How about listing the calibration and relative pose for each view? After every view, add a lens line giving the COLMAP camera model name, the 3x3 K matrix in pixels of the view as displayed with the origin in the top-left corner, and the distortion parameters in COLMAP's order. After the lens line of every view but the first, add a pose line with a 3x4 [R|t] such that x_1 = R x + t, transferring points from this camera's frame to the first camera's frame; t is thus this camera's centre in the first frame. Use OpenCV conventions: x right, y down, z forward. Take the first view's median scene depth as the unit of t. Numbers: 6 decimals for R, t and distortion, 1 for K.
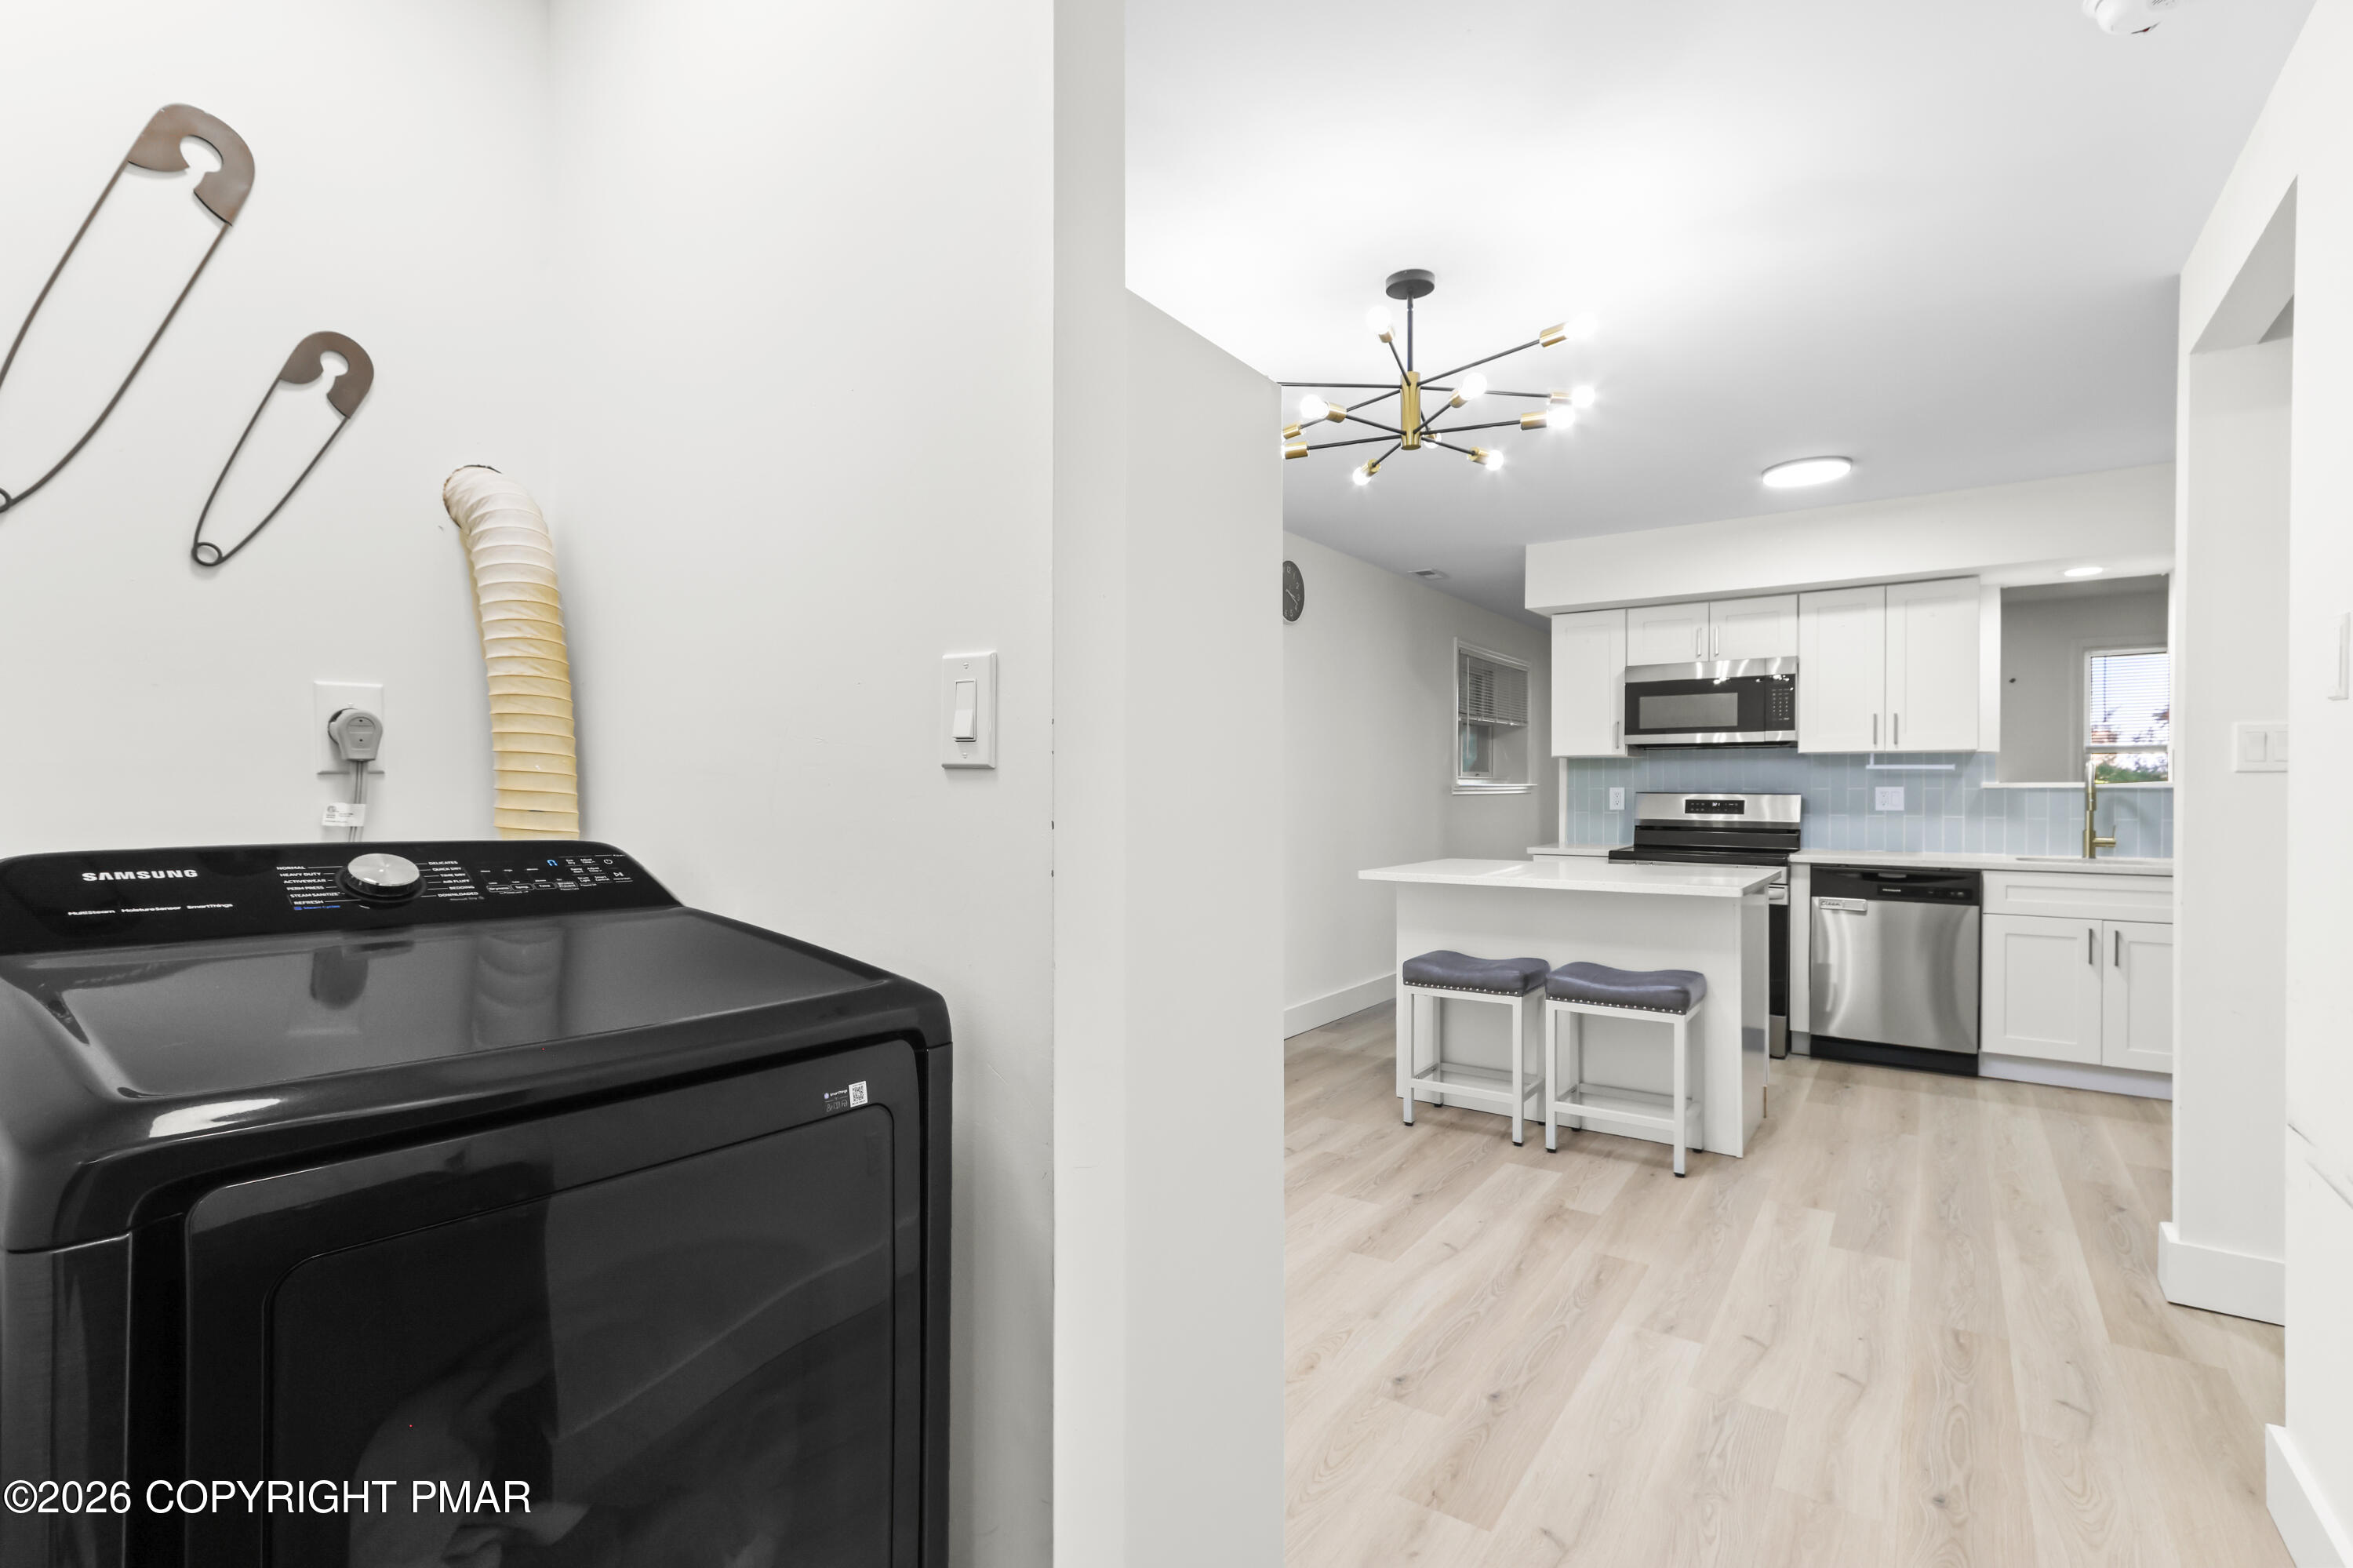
lens RADIAL K [[1096.7, 0, 1173.4], [0, 1096.7, 801.8], [0, 0, 1]] dist [0.014950, -0.000288]
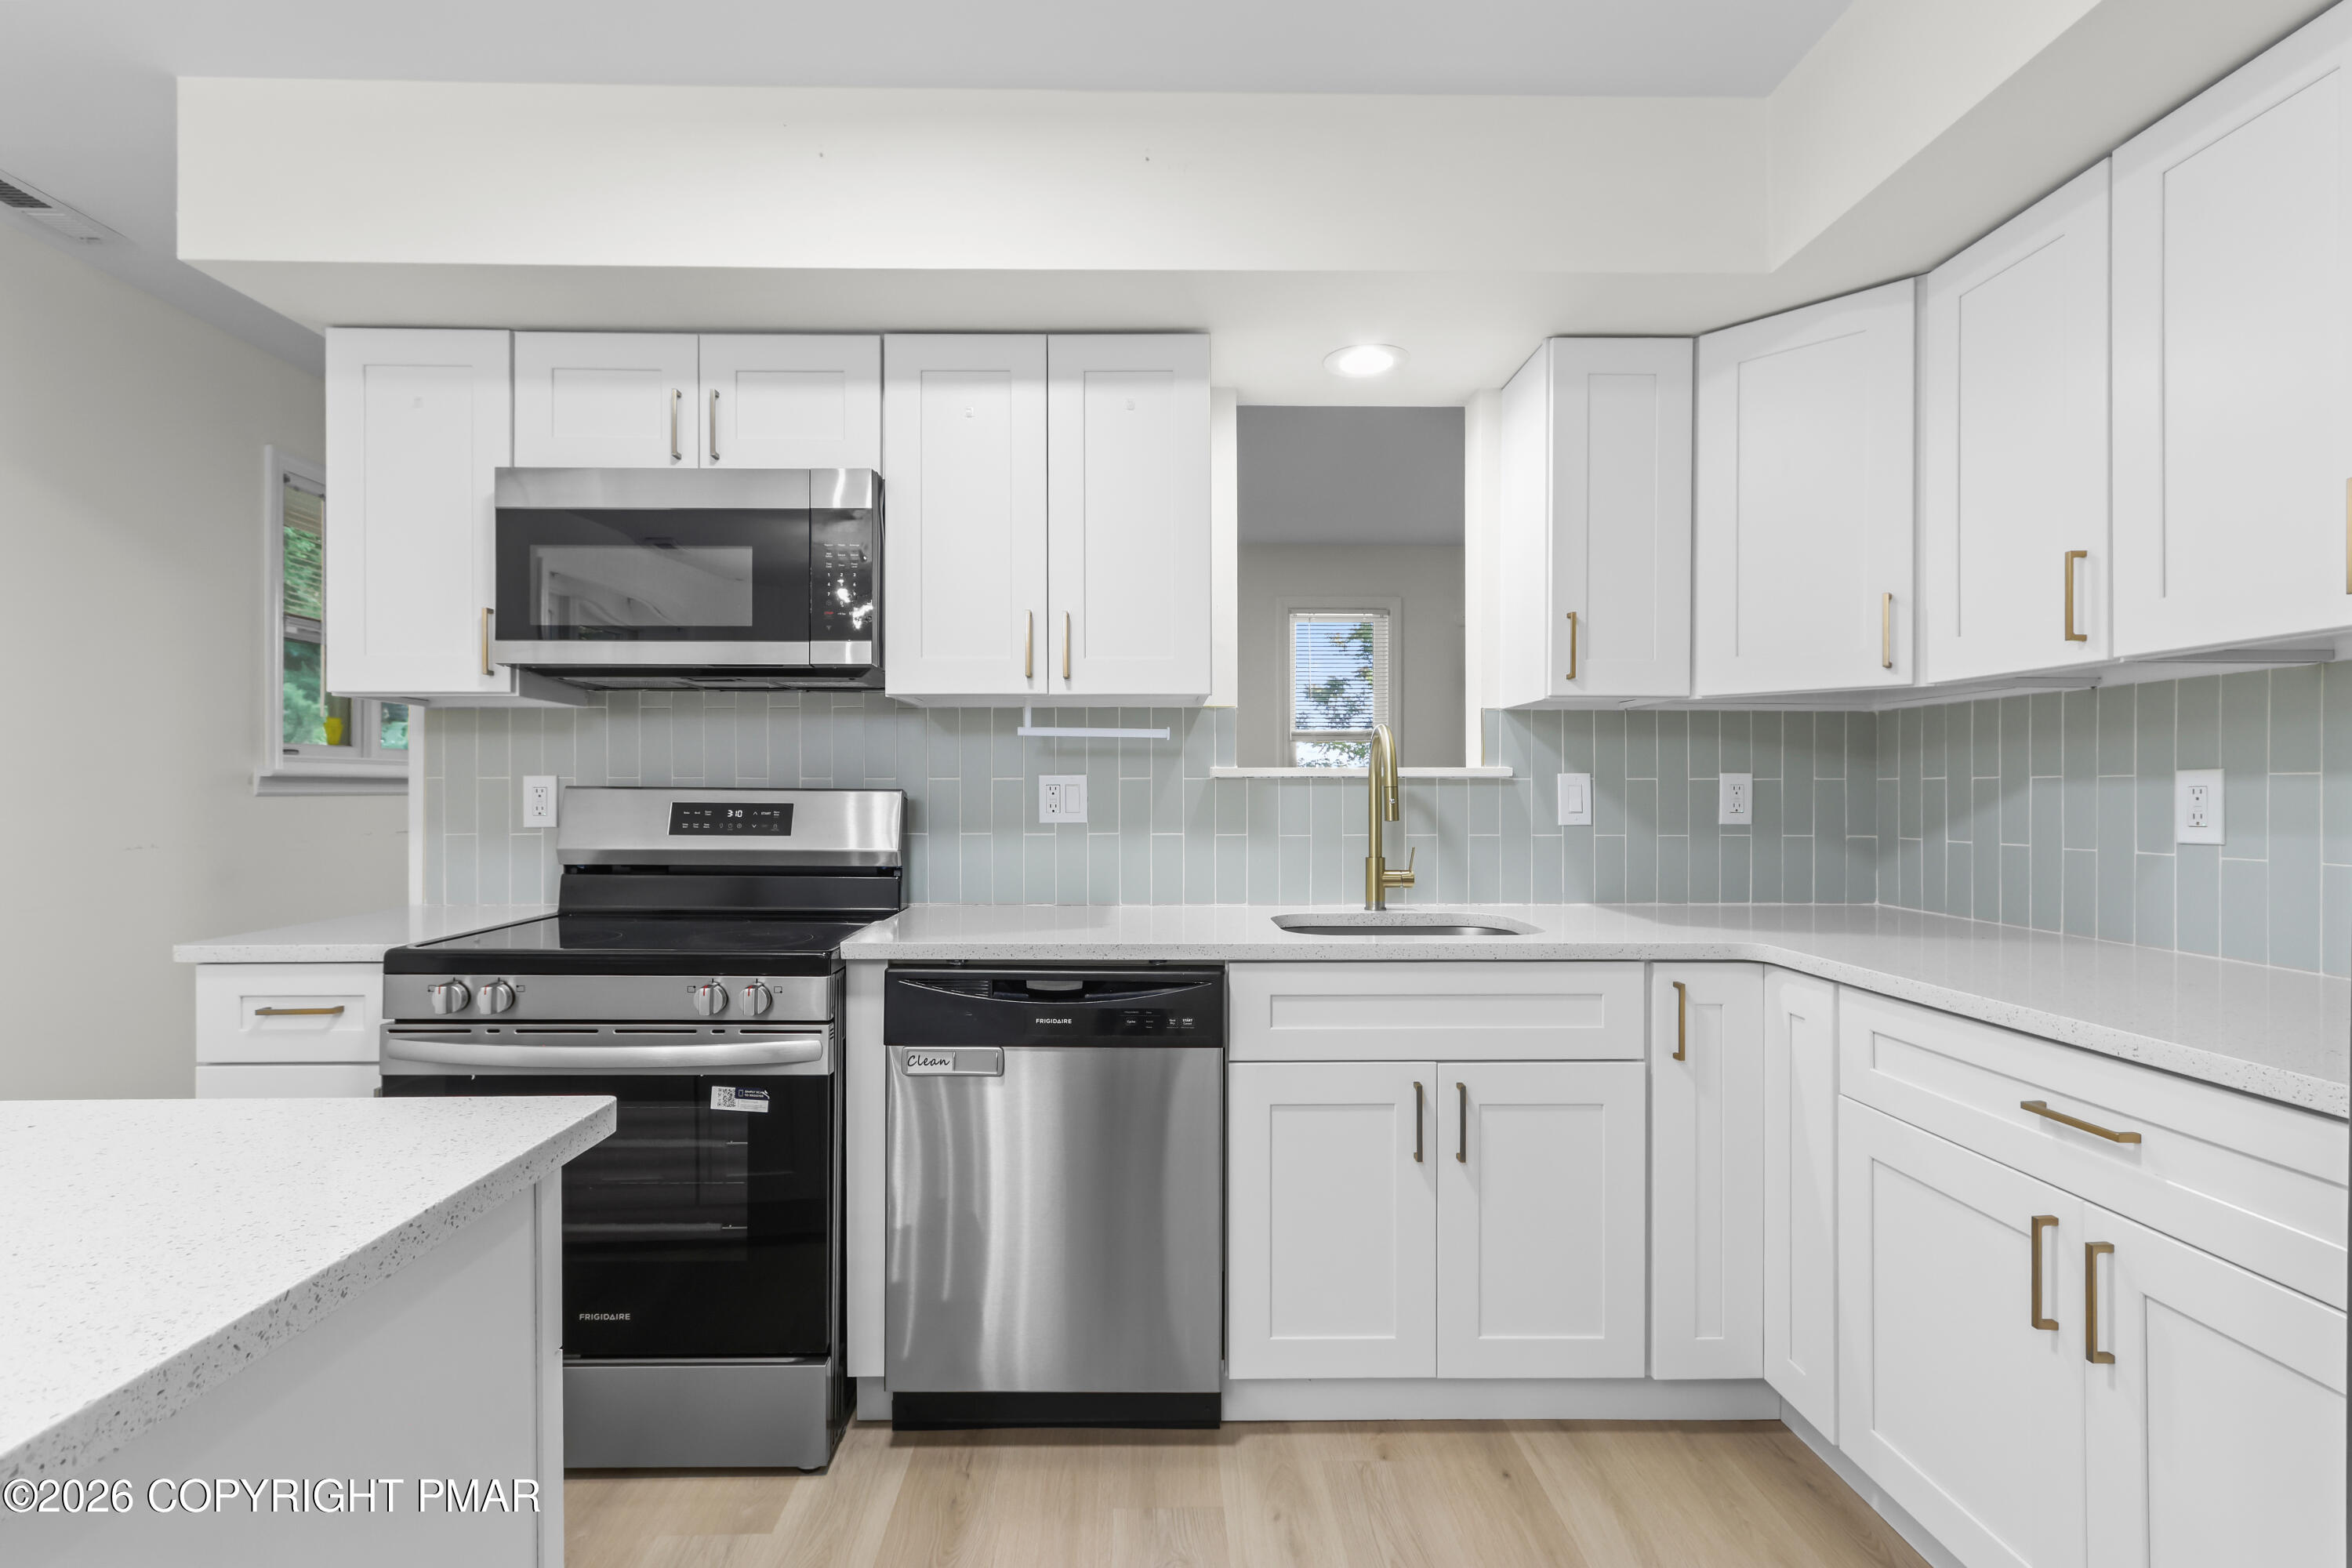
lens RADIAL K [[1076.8, 0, 1131.2], [0, 1076.8, 779.5], [0, 0, 1]] dist [0.015421, 0.000004]
pose [[0.825883, 0.005554, 0.563814, 0.411765], [0.006880, 0.999778, -0.019928, -0.001613], [-0.563799, 0.020337, 0.825662, 0.598563]]
